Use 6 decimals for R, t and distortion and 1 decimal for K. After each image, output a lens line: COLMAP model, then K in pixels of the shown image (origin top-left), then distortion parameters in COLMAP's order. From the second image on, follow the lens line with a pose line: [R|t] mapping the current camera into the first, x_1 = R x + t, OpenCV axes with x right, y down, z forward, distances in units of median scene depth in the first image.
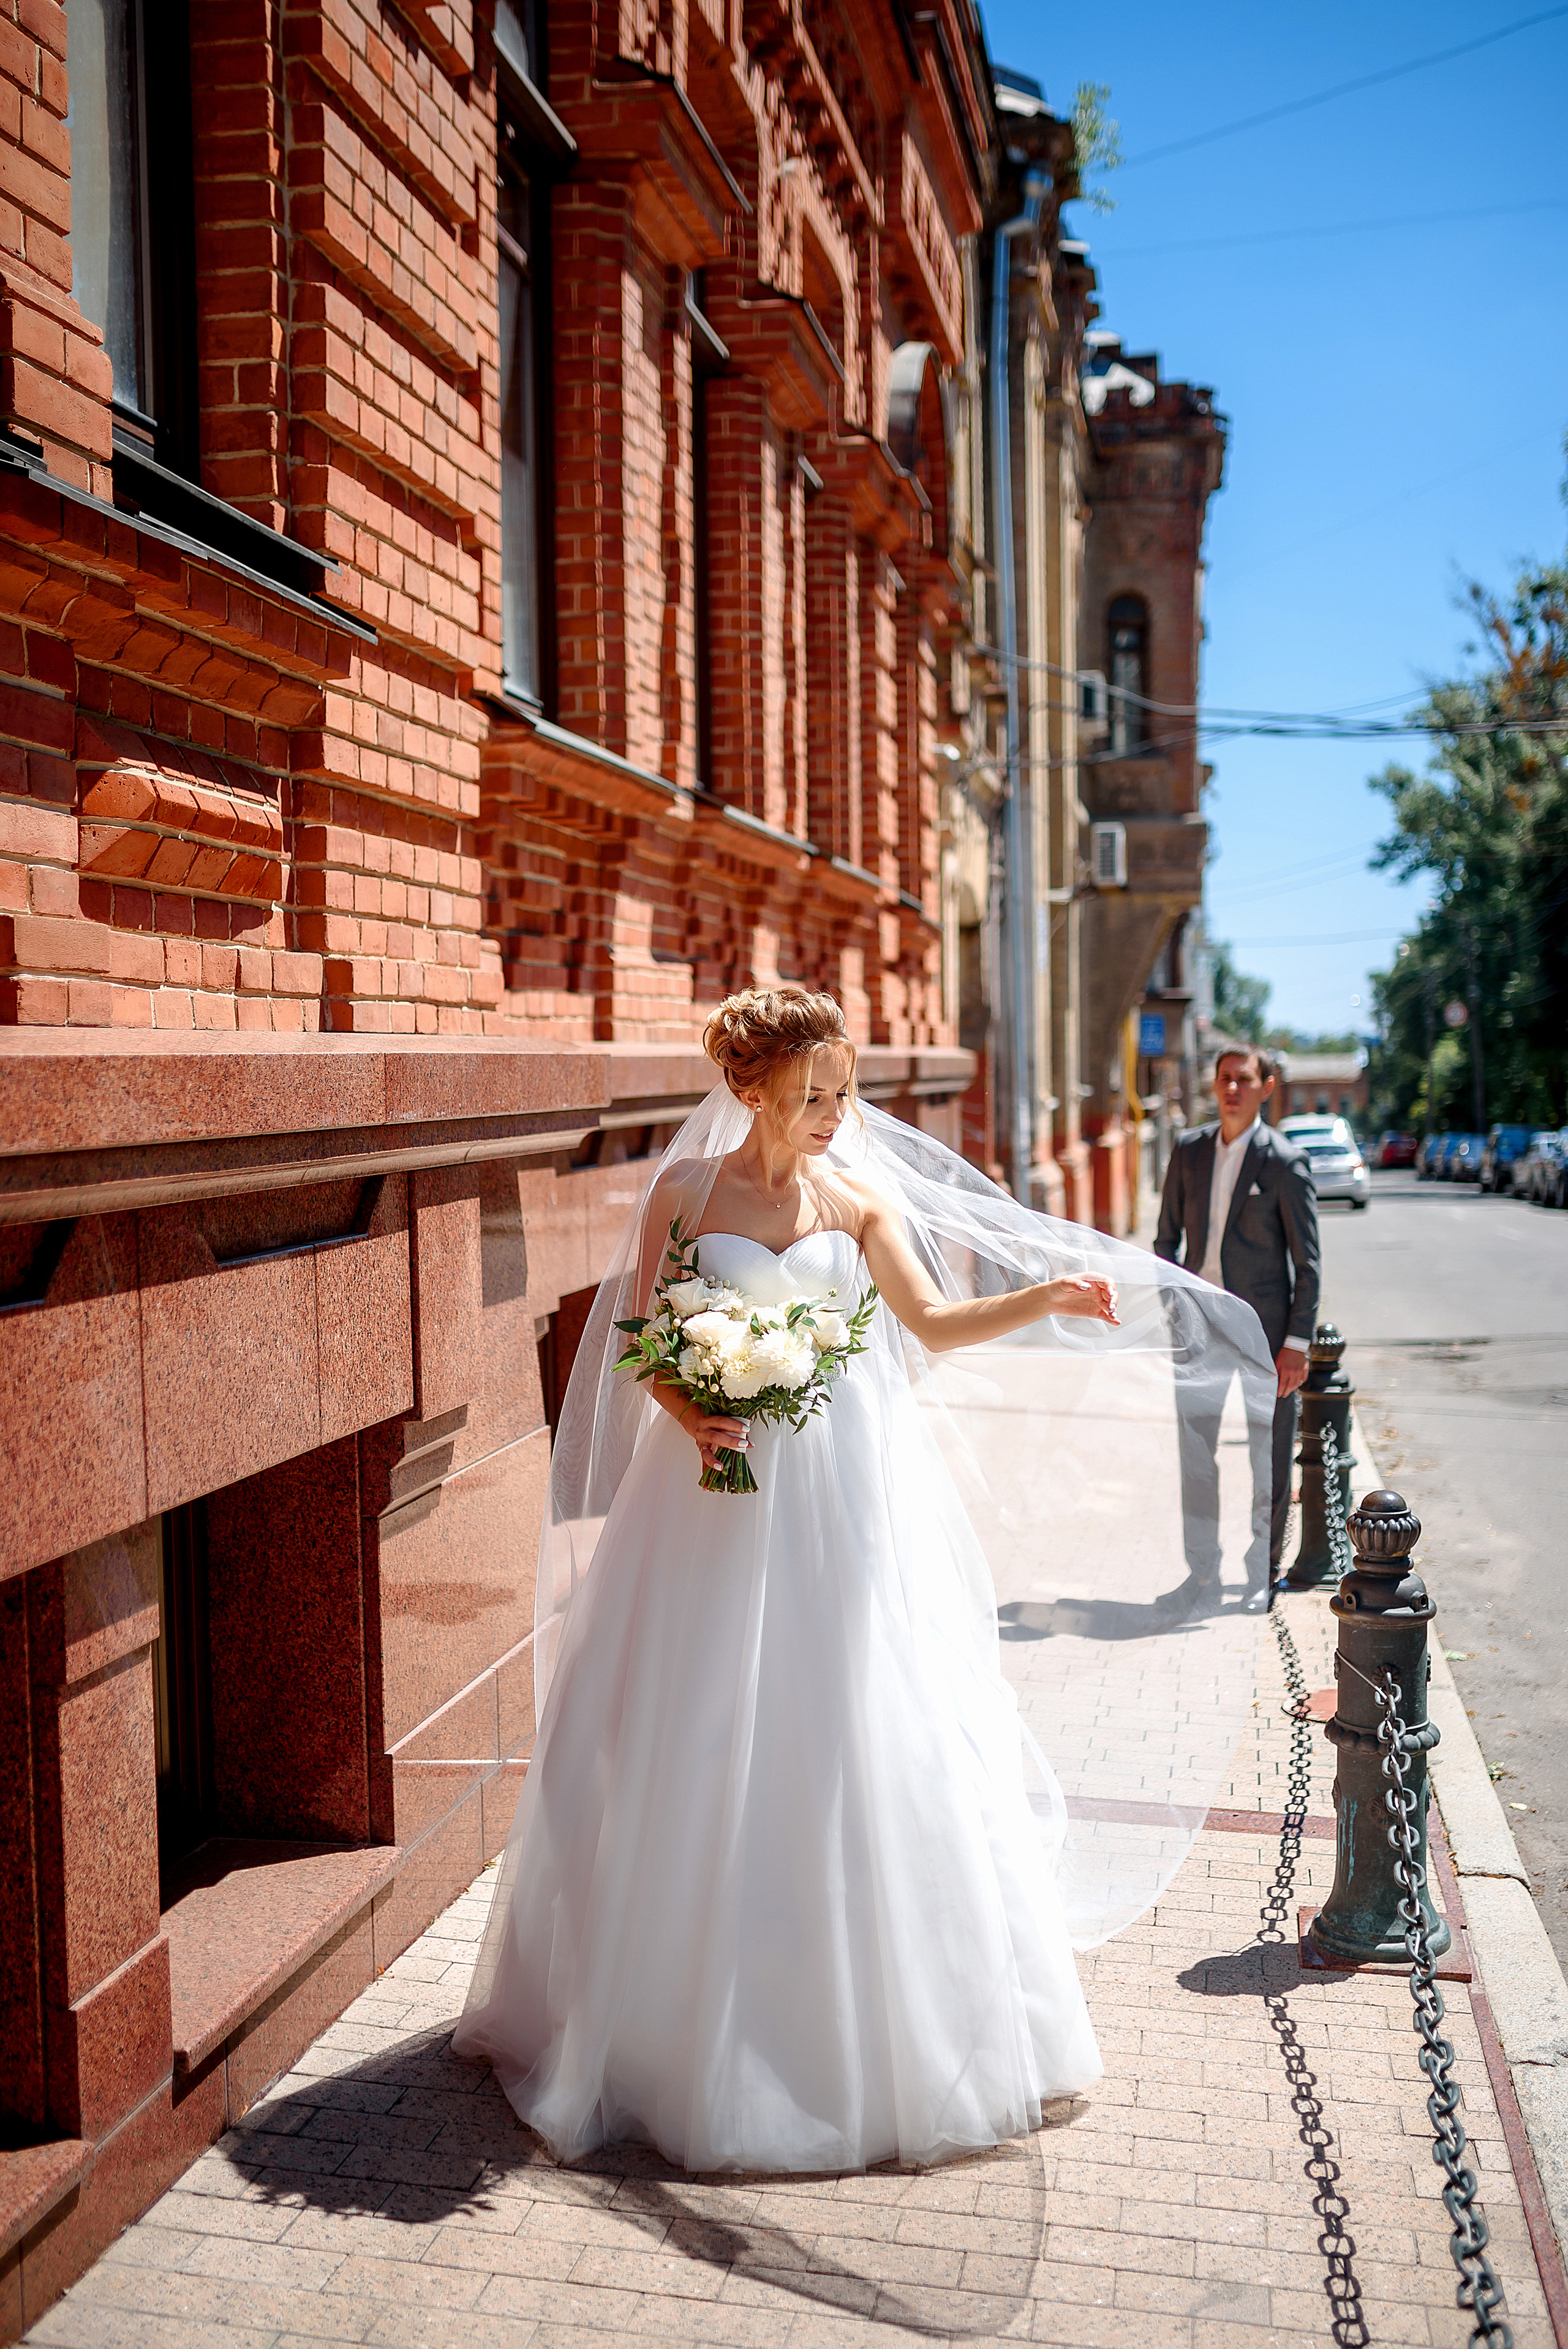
lens RADIAL K [[2232.5, 0, 791.5], [0, 2232.5, 1136.9], [0, 0, 1]] dist [-0.062390, 0.091091]
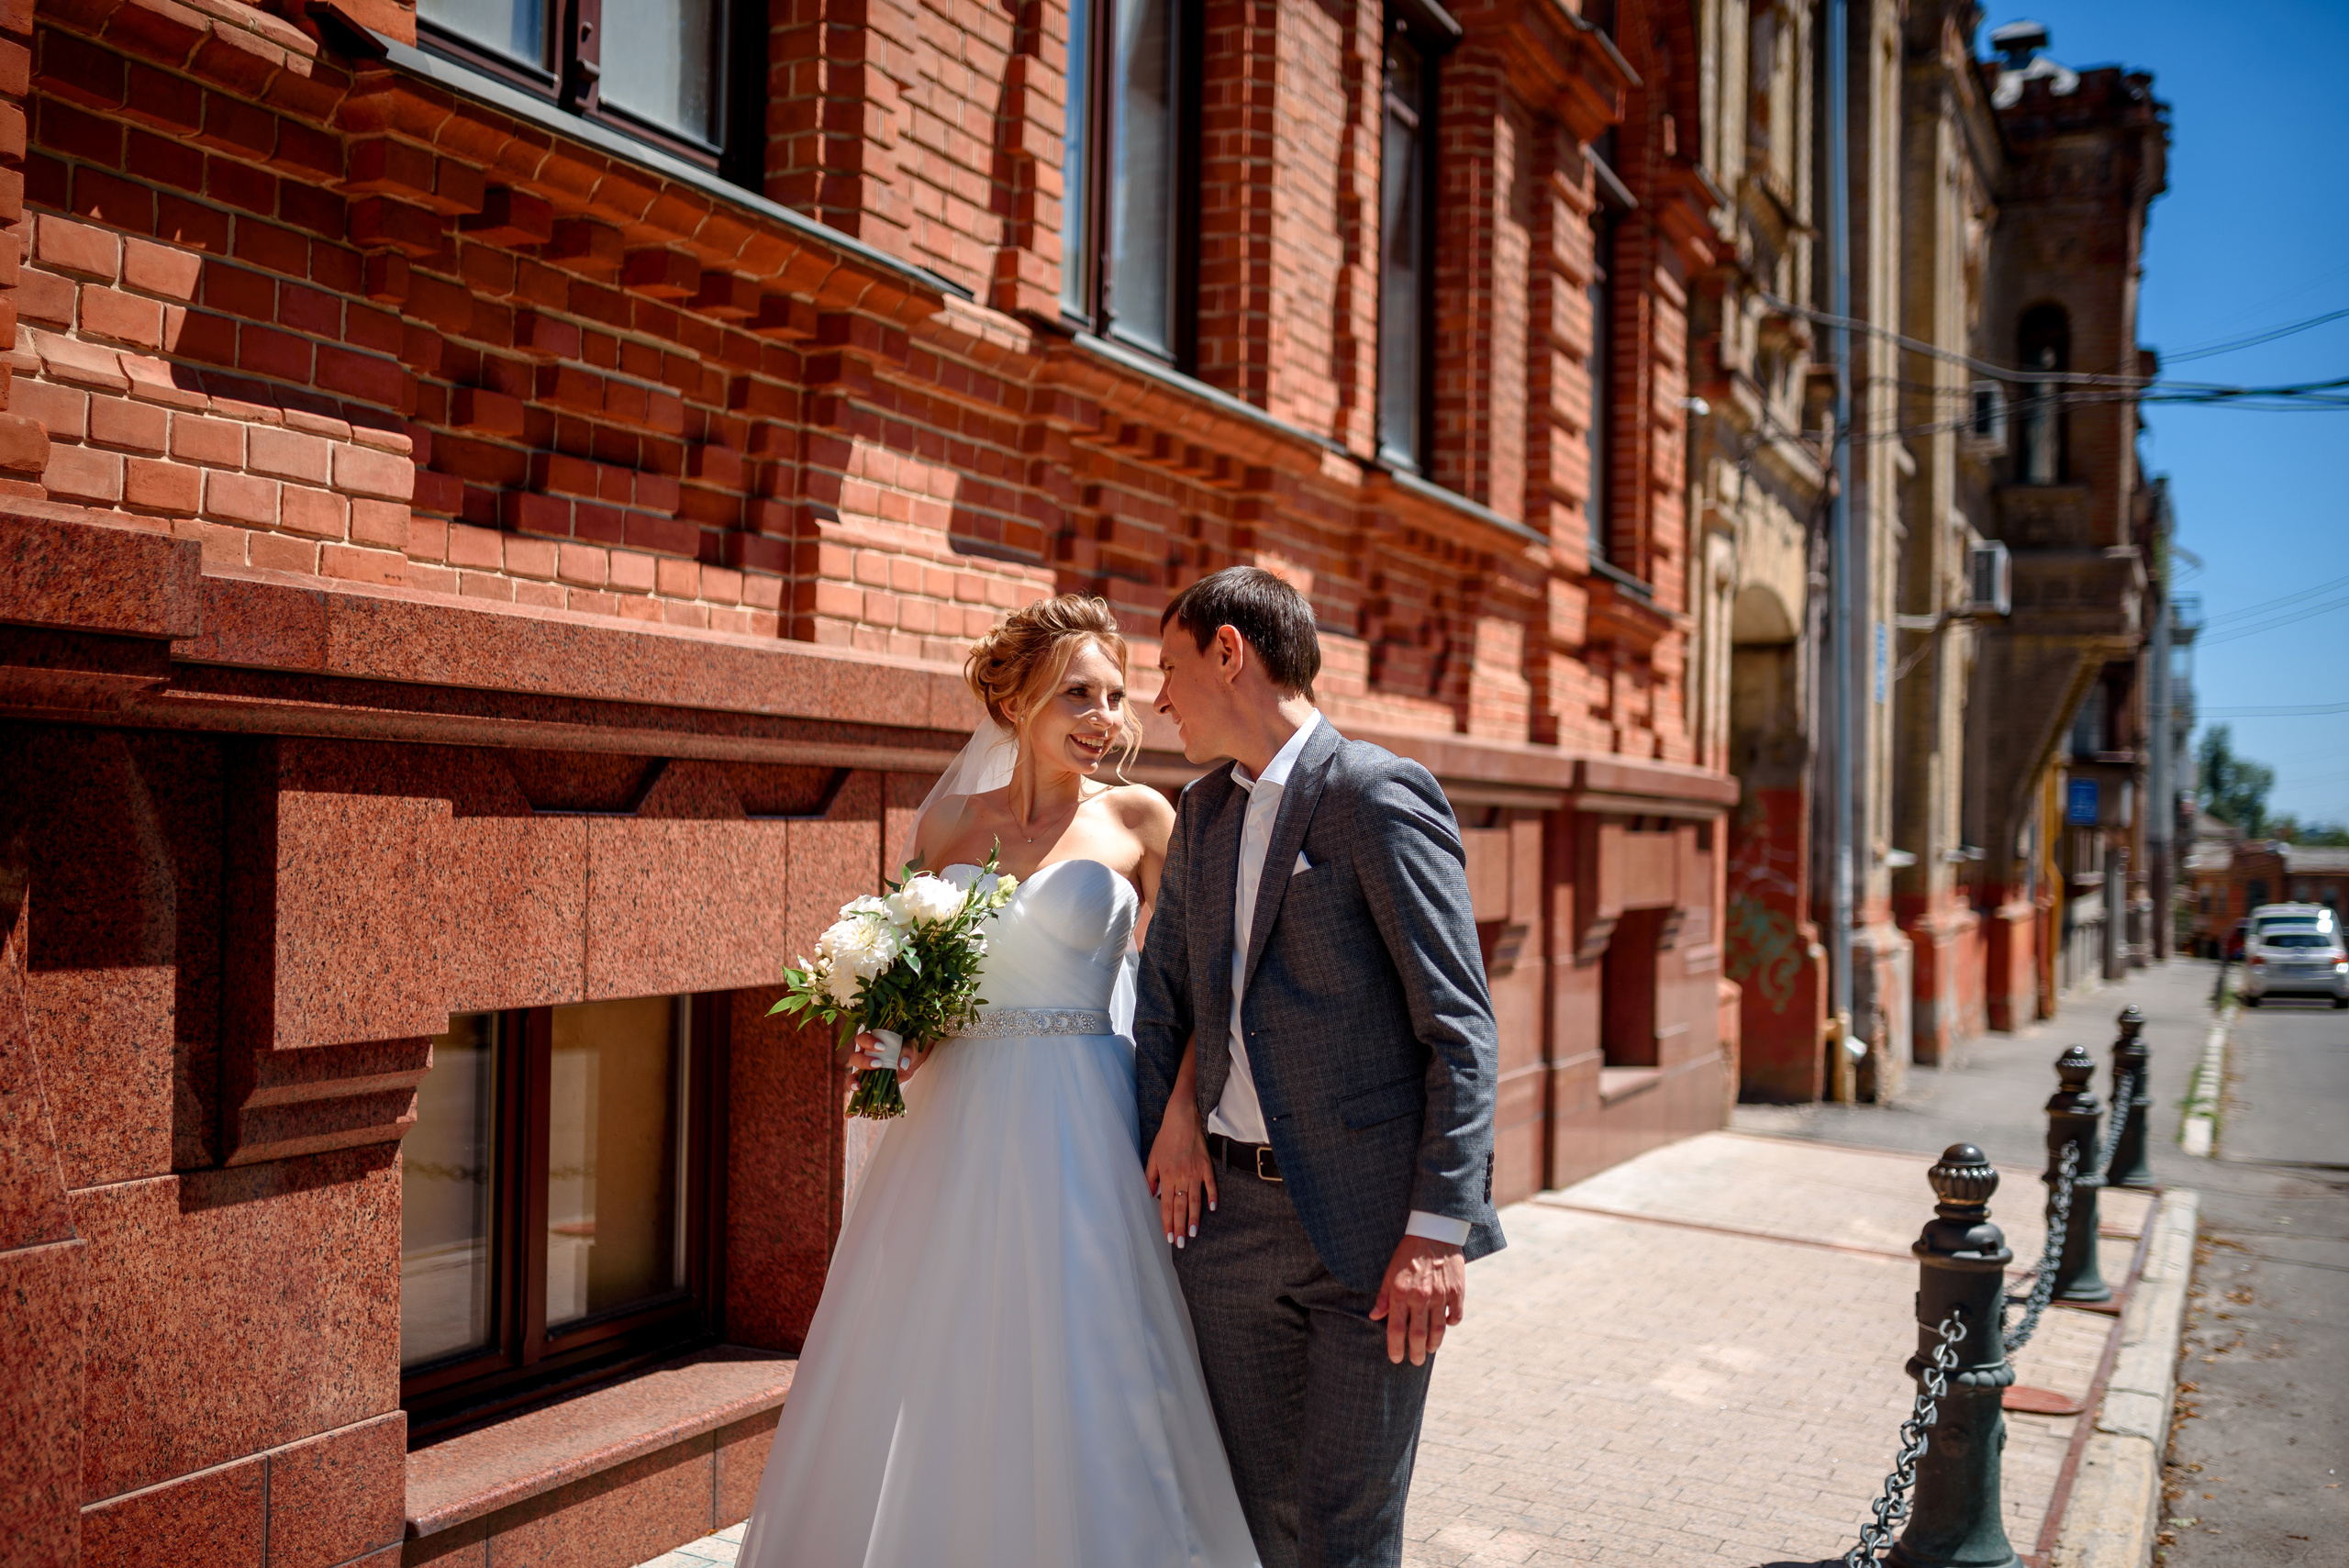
lens RADIAL K [[2183.1, 0, 1174.5], [0, 2183.1, 784.0], [0, 0, 1]] dist [-0.069593, 0.110126]
pose [[0.967150, 0.025907, -0.252883, 0.188493], [-0.039185, 0.998097, -0.047610, 0.024367], [0.251169, 0.055955, 0.966325, 0.390427]]
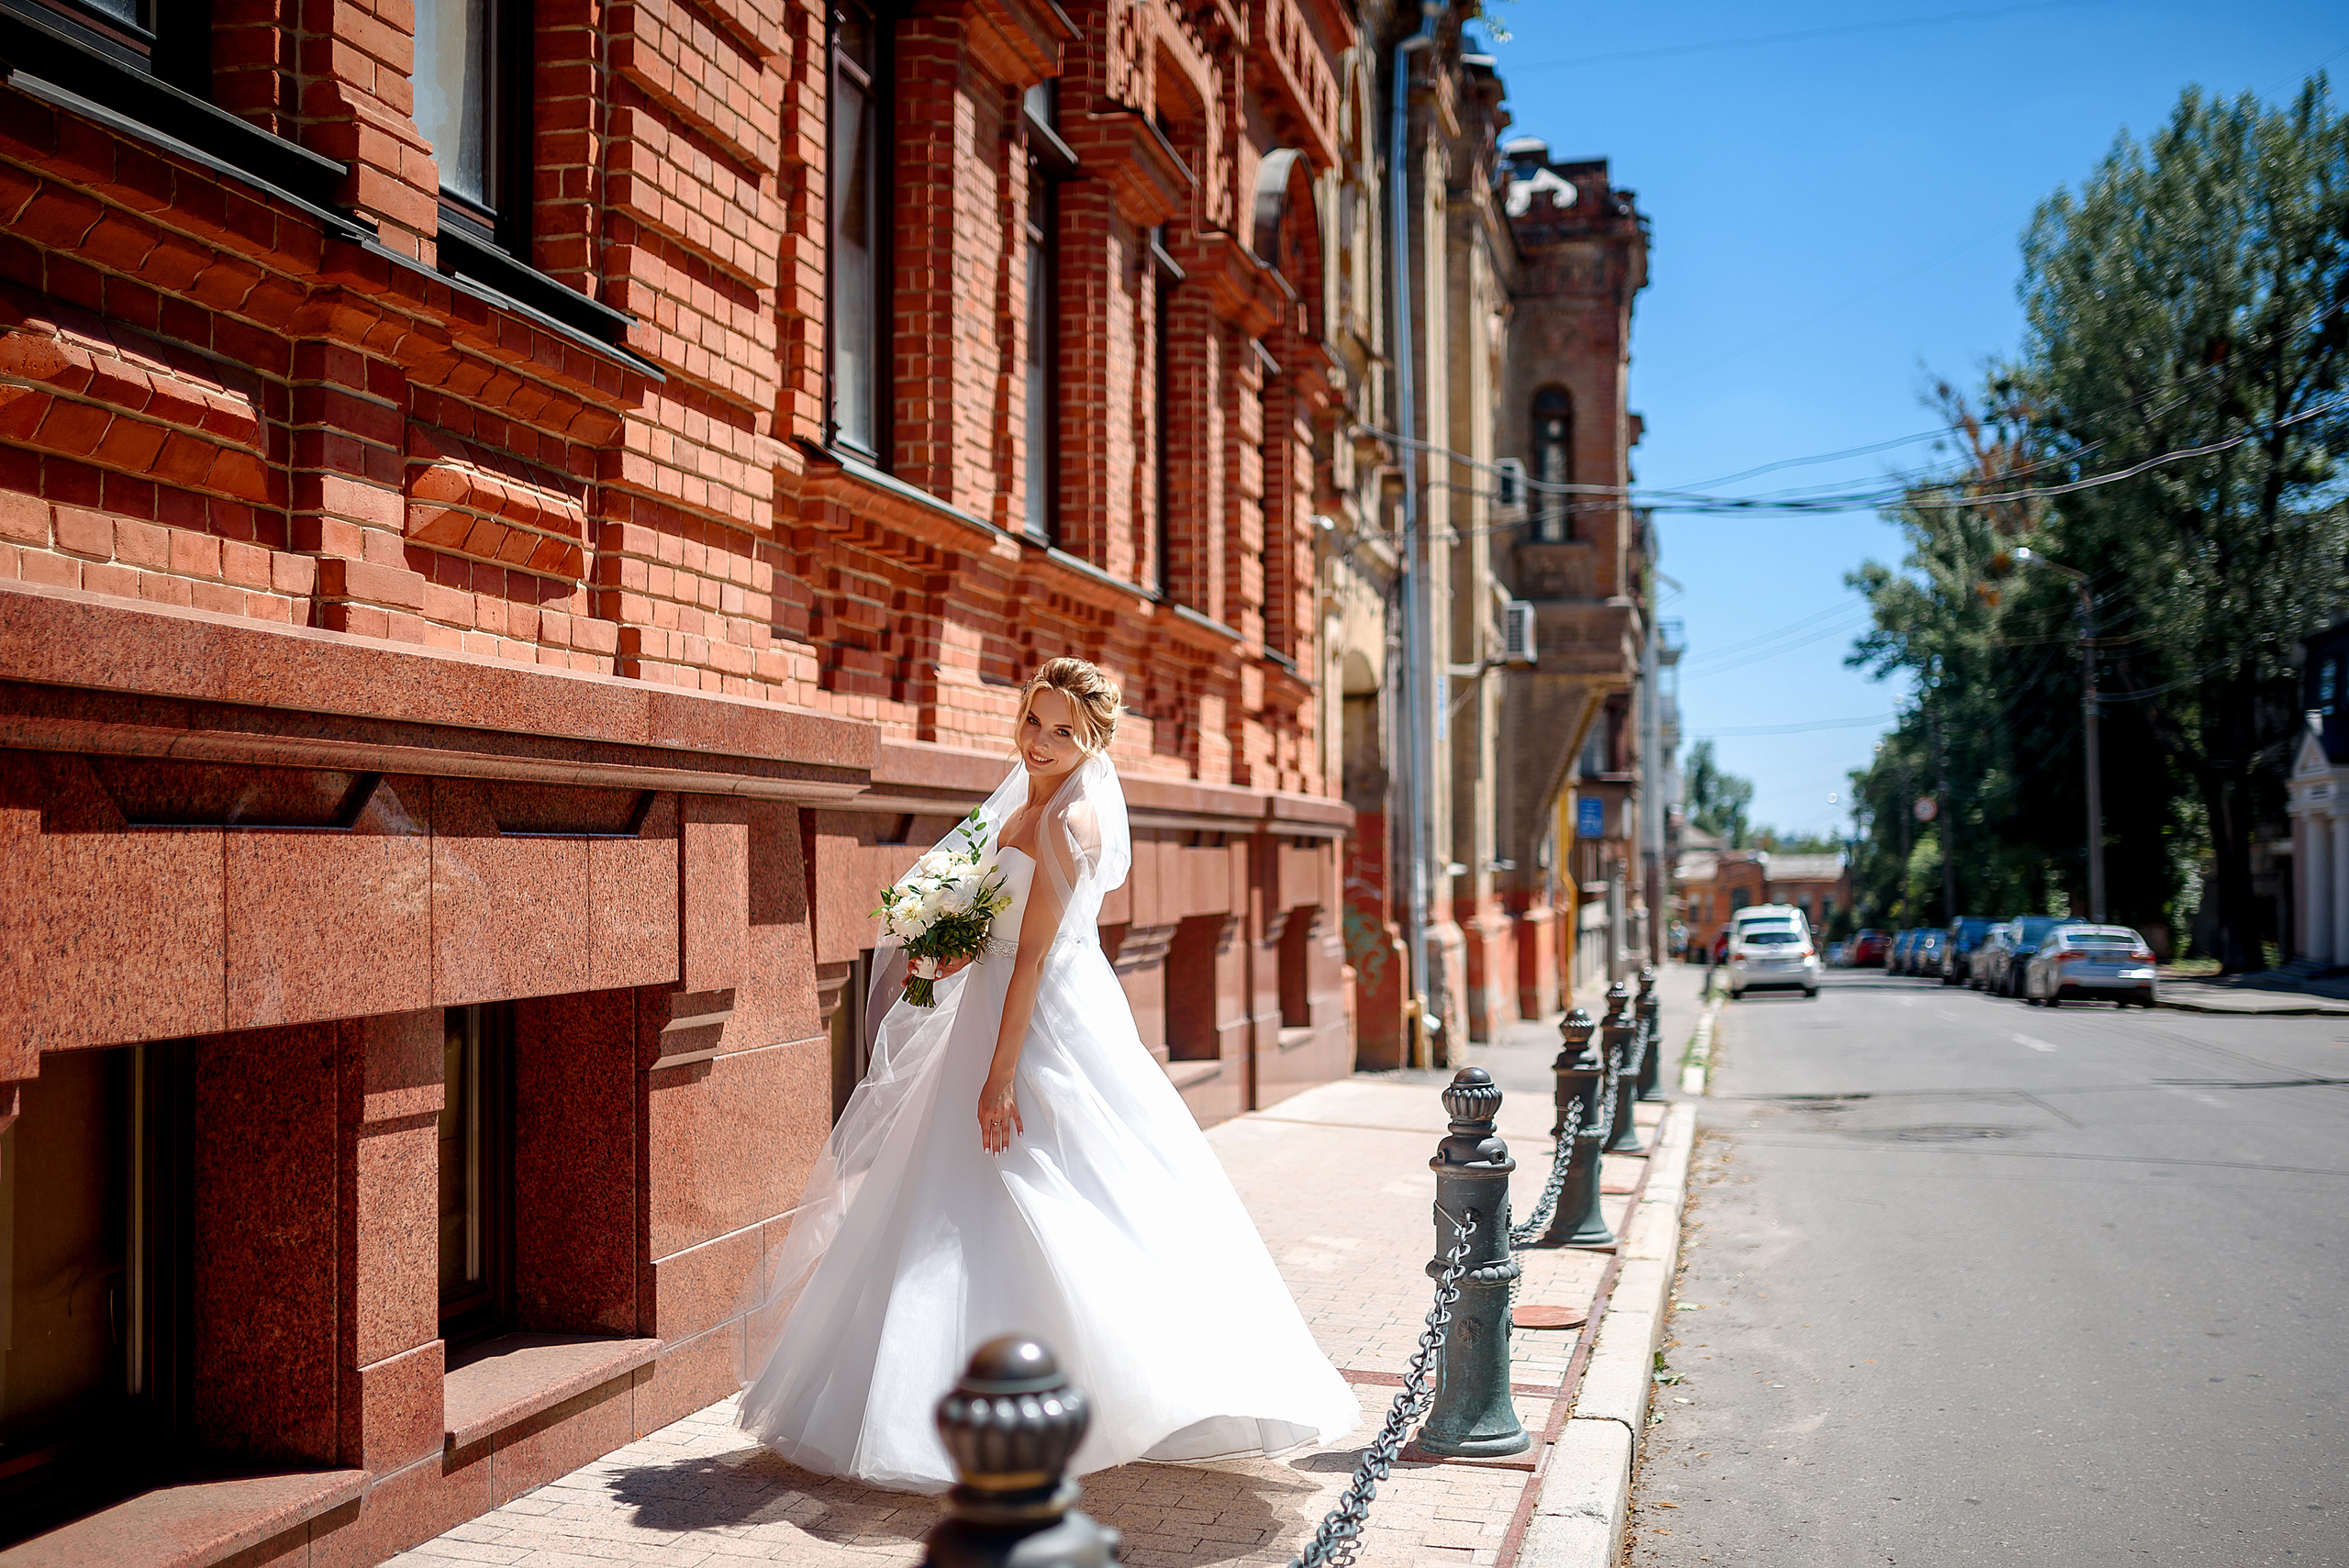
lens RADIAL K [[2232.8, 0, 1168.2], [0, 2232.8, 762.9], [0, 0, 1]] dist [-0.062390, 0.091091]
pose [[0.999107, 0.006369, -0.041775, 0.086174], [-0.009476, 0.997168, -0.074612, 0.049108], [0.041182, 0.074941, 0.996337, -0.135444]]
